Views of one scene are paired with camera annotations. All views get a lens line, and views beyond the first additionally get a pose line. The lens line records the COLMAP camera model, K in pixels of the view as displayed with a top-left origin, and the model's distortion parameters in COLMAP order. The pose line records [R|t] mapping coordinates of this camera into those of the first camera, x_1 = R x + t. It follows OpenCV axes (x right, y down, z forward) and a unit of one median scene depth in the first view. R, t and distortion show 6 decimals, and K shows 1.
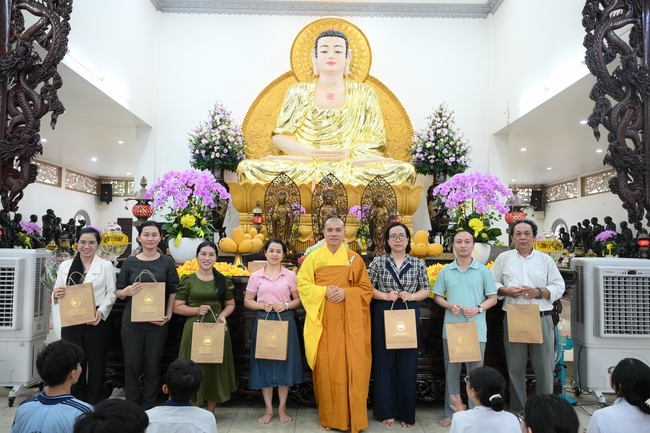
lens RADIAL K [[523.4, 0, 324.5], [0, 523.4, 213.1], [0, 0, 1]] dist [0.006087, -0.002051]
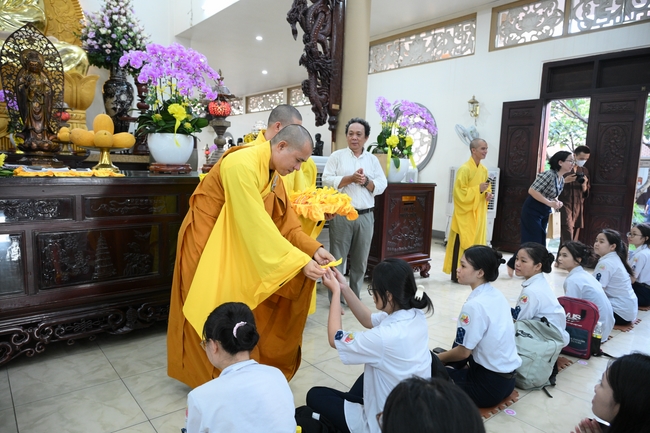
lens RADIAL K [[419.9, 0, 325.8], [0, 419.9, 218.1], [0, 0, 1]] dist [0.007160, -0.007442]
pose [[0.774569, -0.066393, 0.628995, 0.024022], [-0.059597, 0.982389, 0.177085, 0.030699], [-0.629675, -0.174651, 0.756972, 0.178590]]
